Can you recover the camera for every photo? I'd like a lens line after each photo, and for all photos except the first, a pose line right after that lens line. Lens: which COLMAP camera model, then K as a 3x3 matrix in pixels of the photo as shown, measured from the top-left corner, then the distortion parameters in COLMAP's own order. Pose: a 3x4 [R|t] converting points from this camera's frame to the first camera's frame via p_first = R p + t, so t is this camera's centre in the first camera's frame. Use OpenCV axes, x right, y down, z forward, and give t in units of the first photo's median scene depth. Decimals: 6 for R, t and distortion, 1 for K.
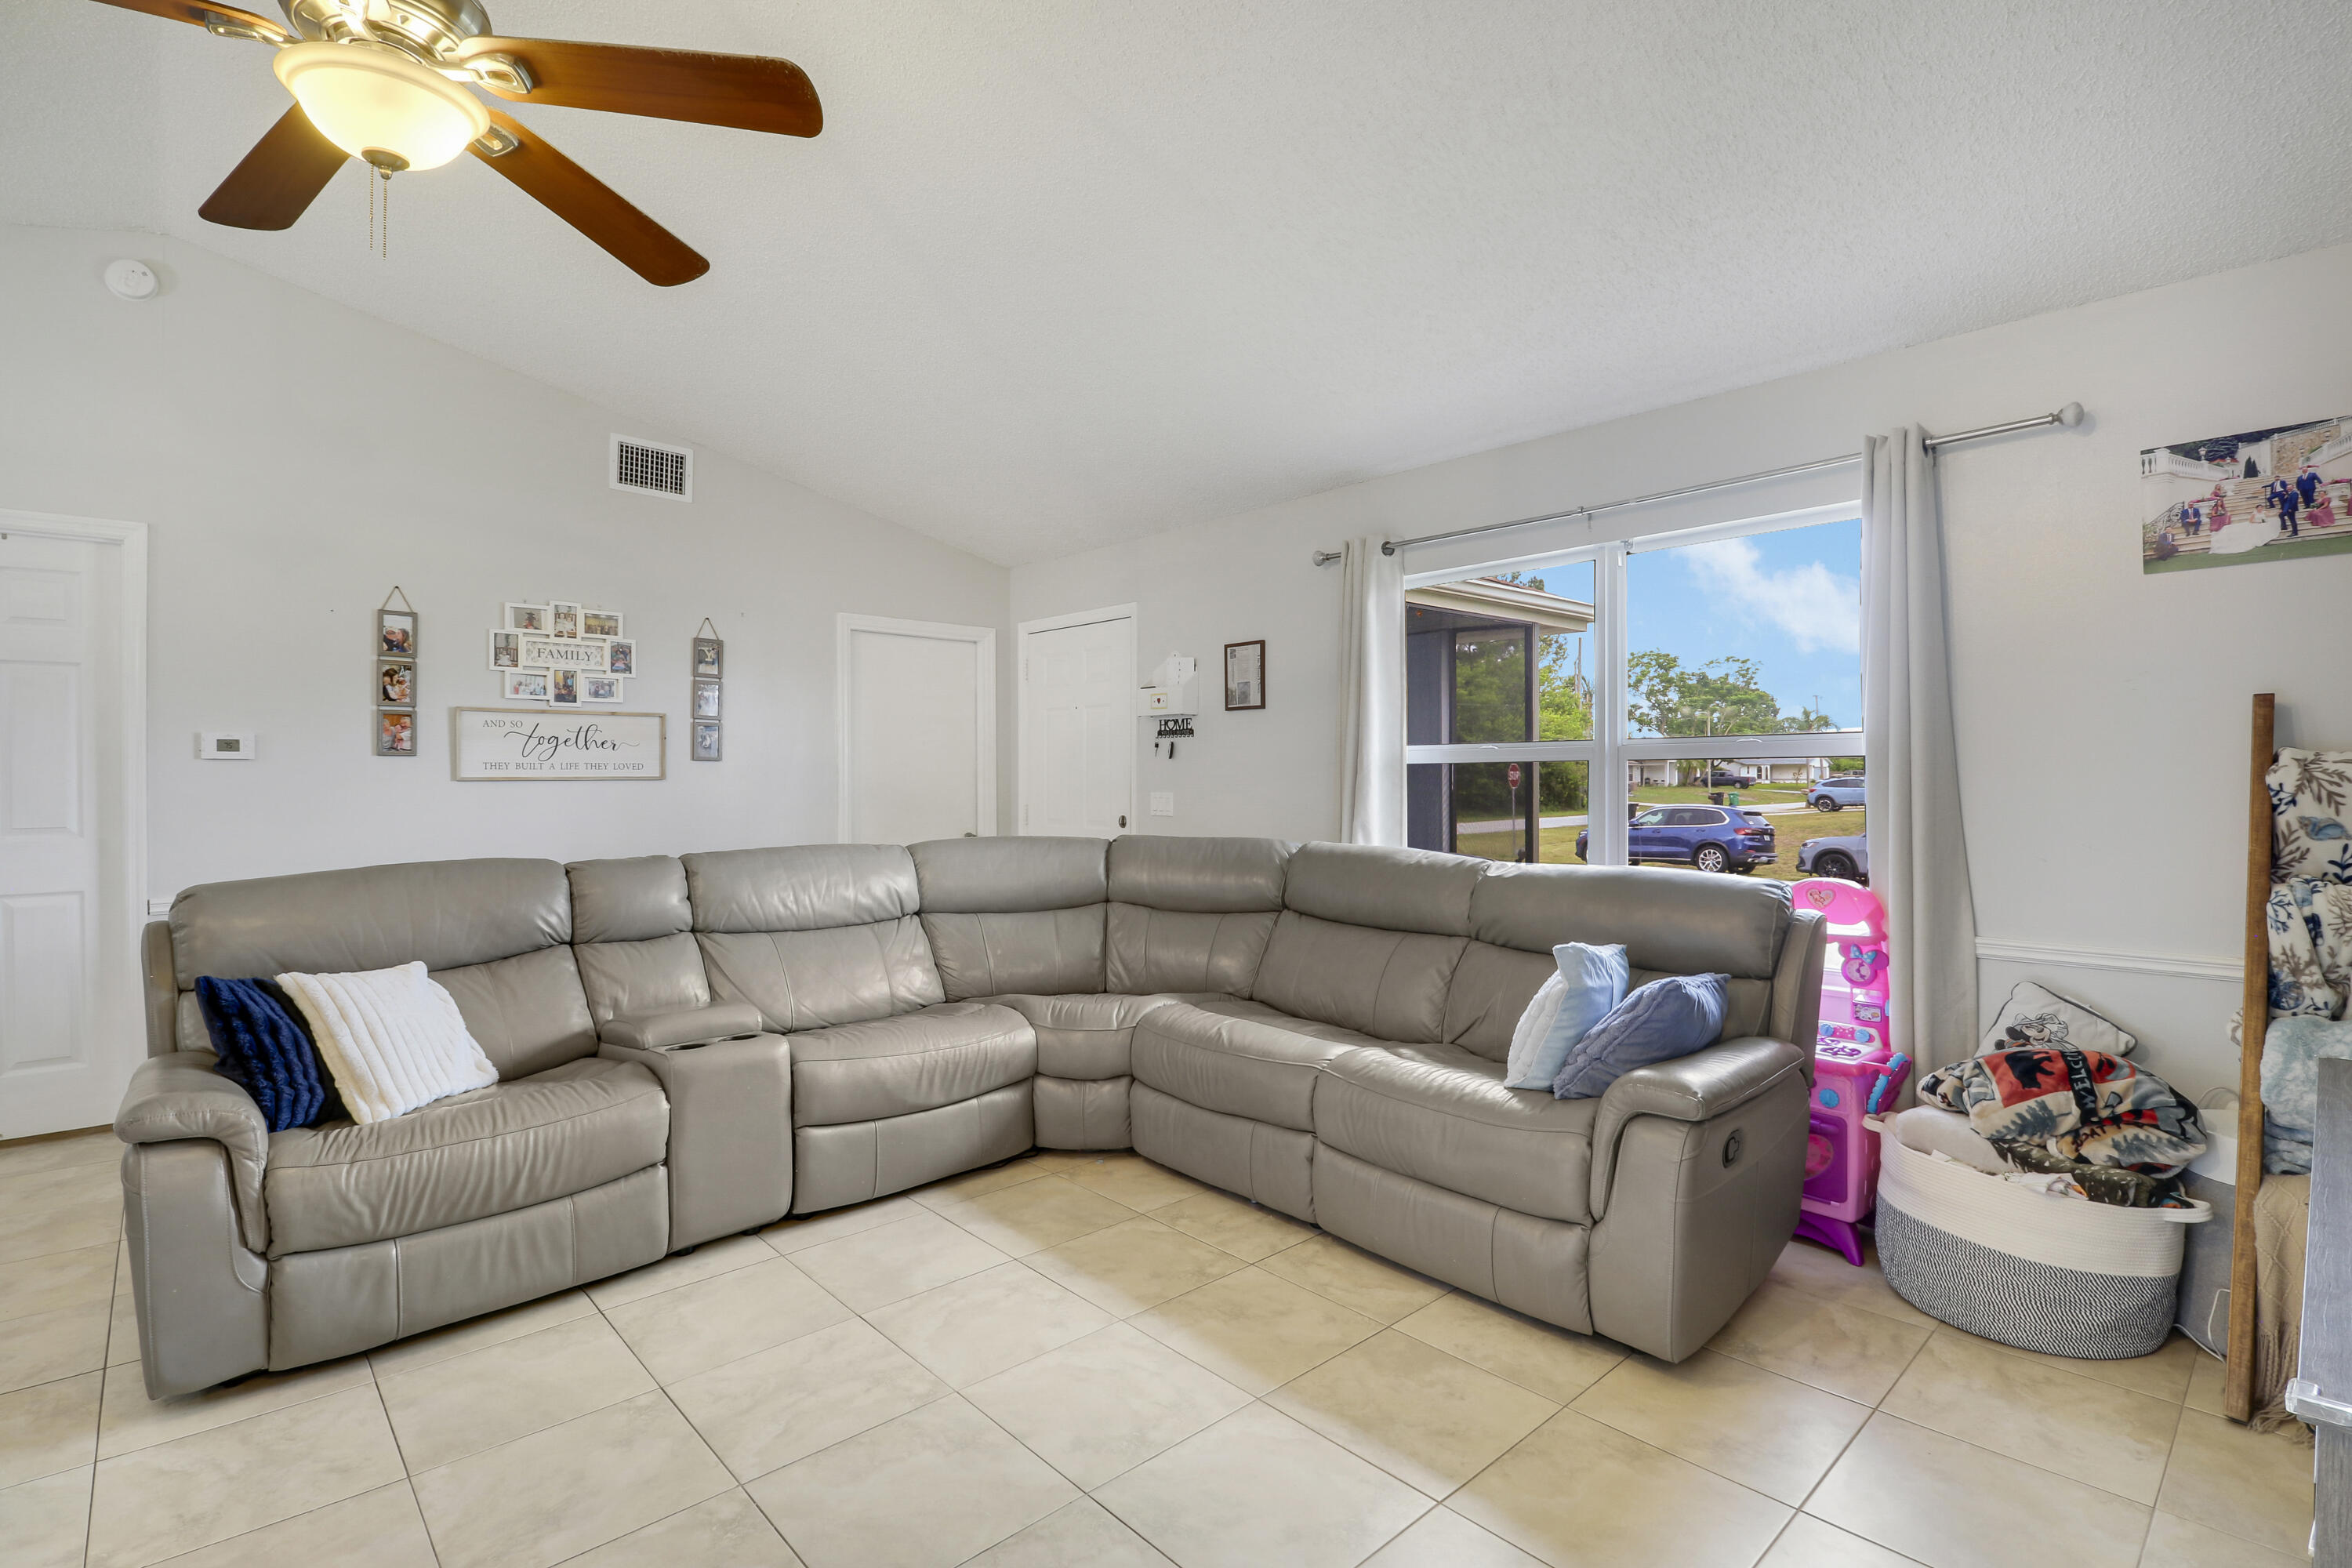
lens RADIAL K [[1093.0, 0, 1177.5], [0, 1093.0, 774.3], [0, 0, 1]] dist [-0.001589, -0.011363]
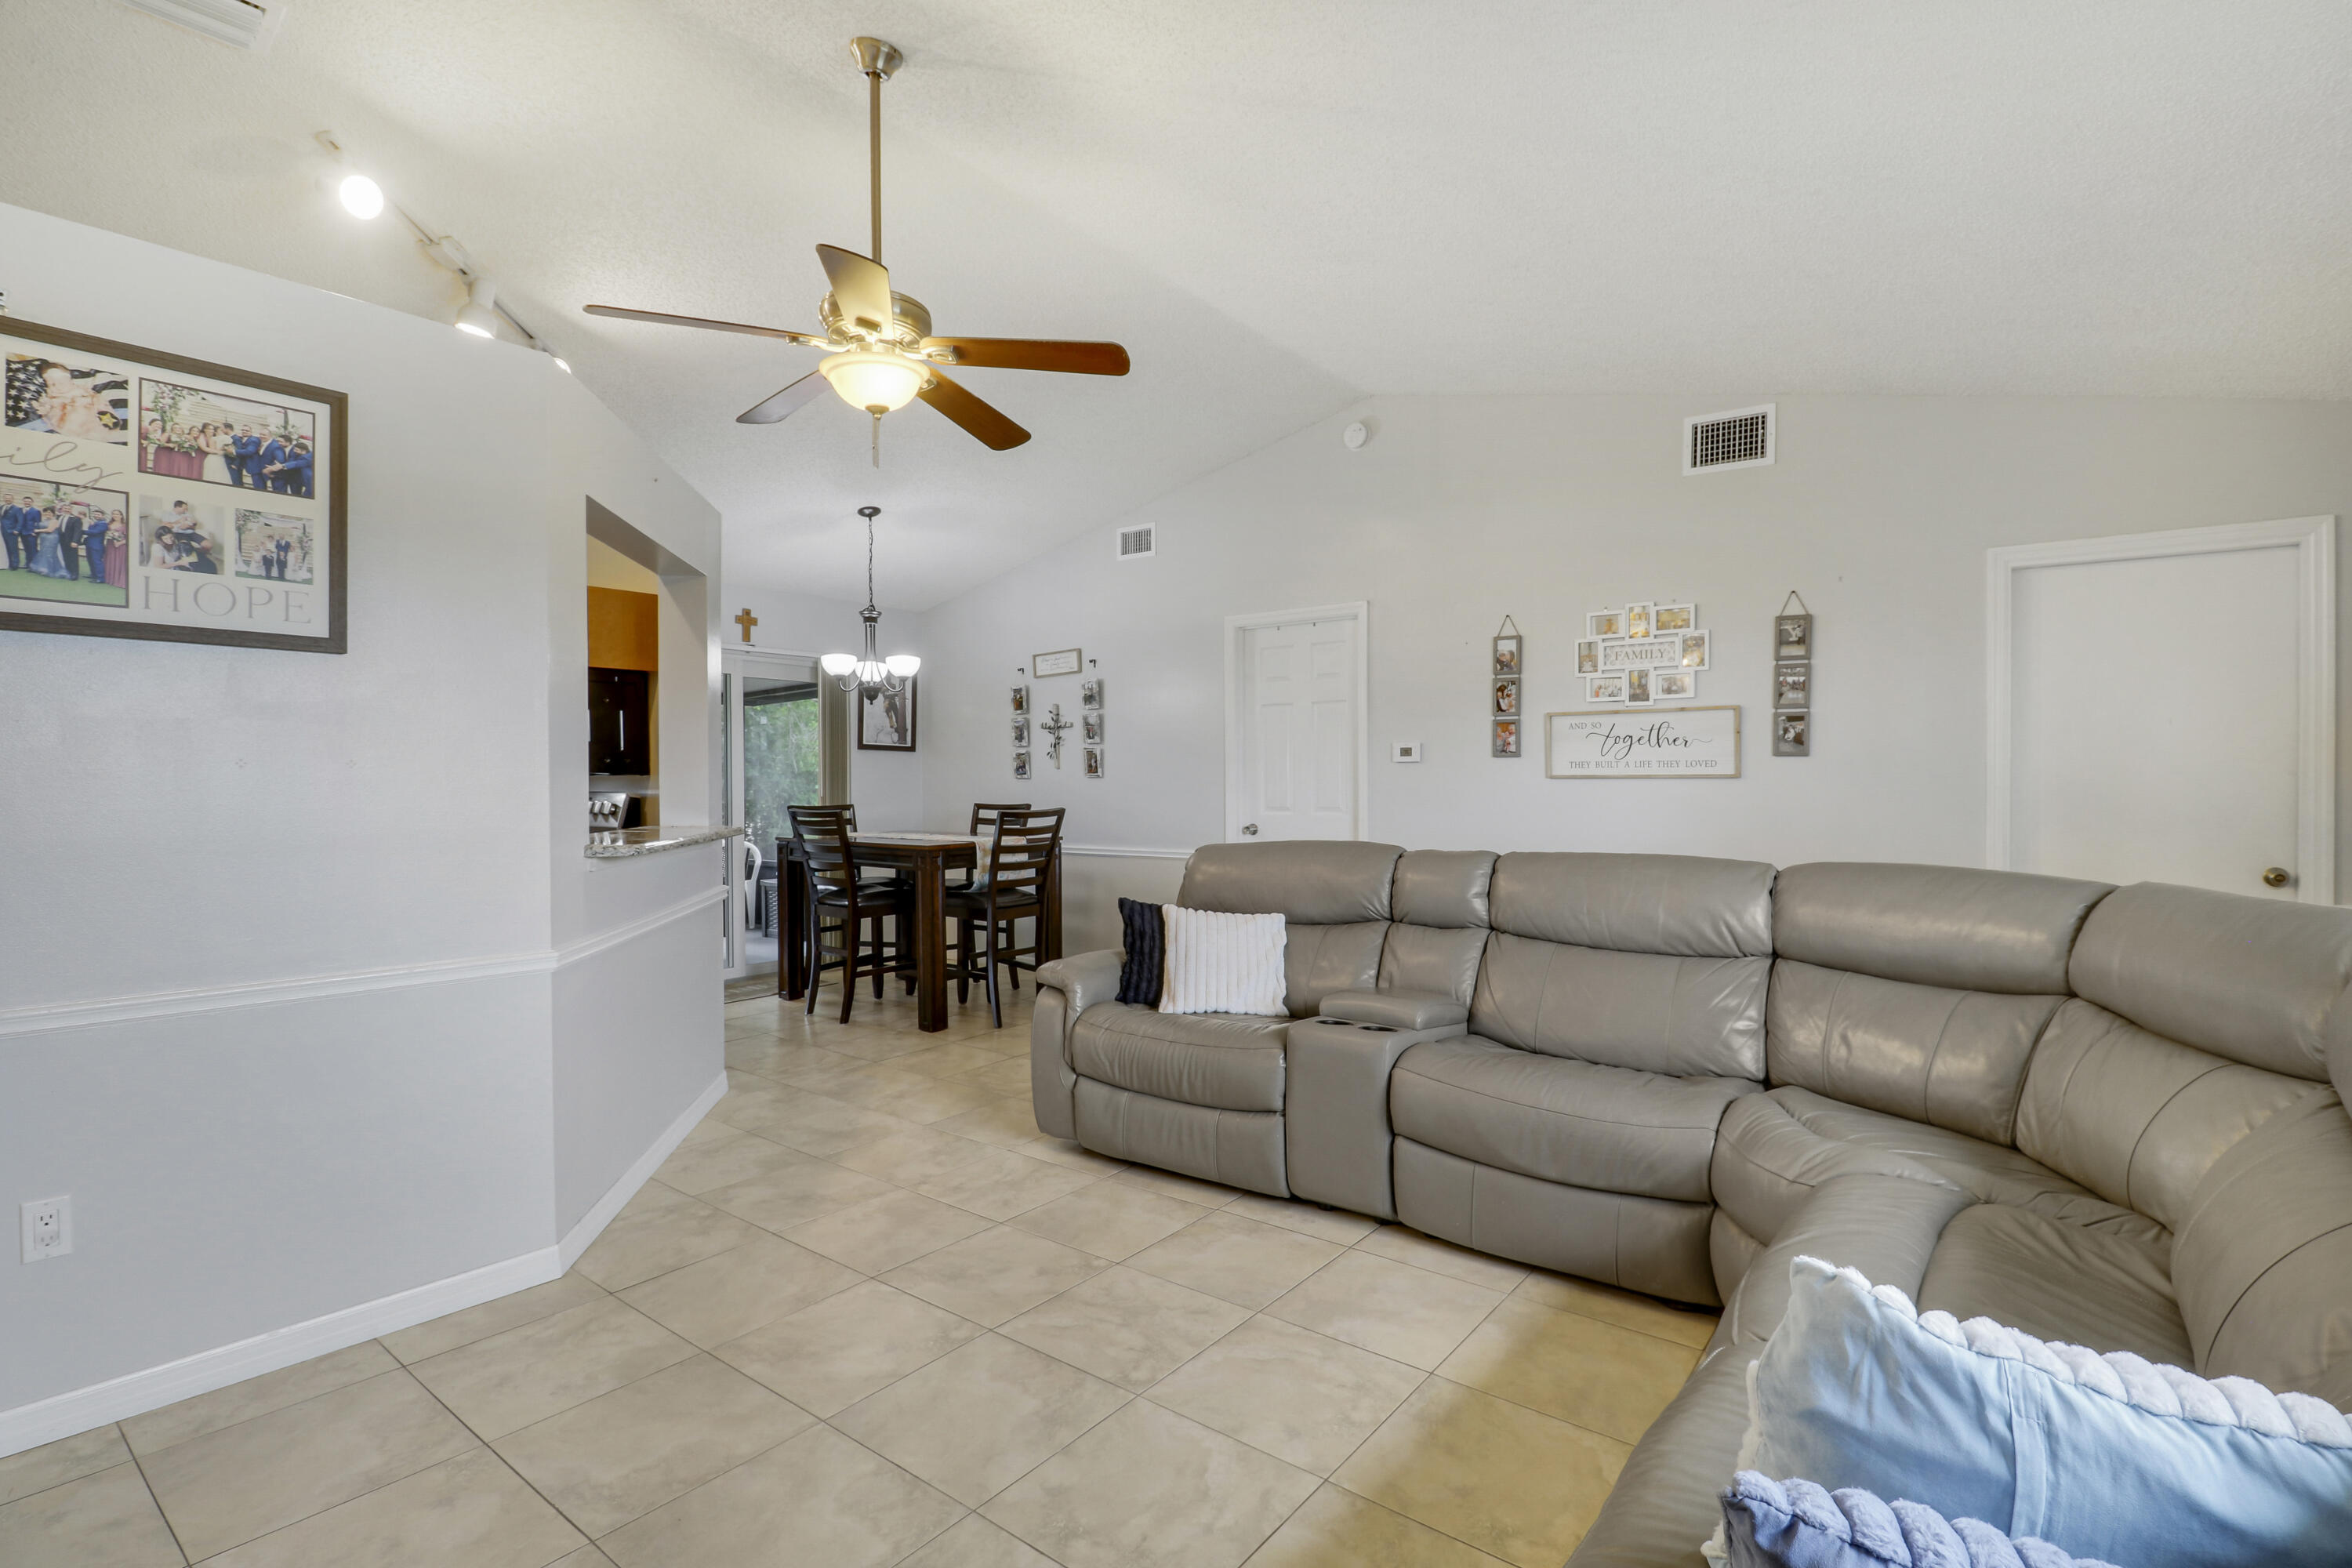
lens RADIAL K [[1090.9, 0, 1215.7], [0, 1090.9, 789.9], [0, 0, 1]] dist [0.001303, -0.012033]
pose [[0.184373, 0.012529, -0.982777, 0.403314], [0.002368, 0.999910, 0.013191, 0.002485], [0.982854, -0.004759, 0.184327, 0.464416]]
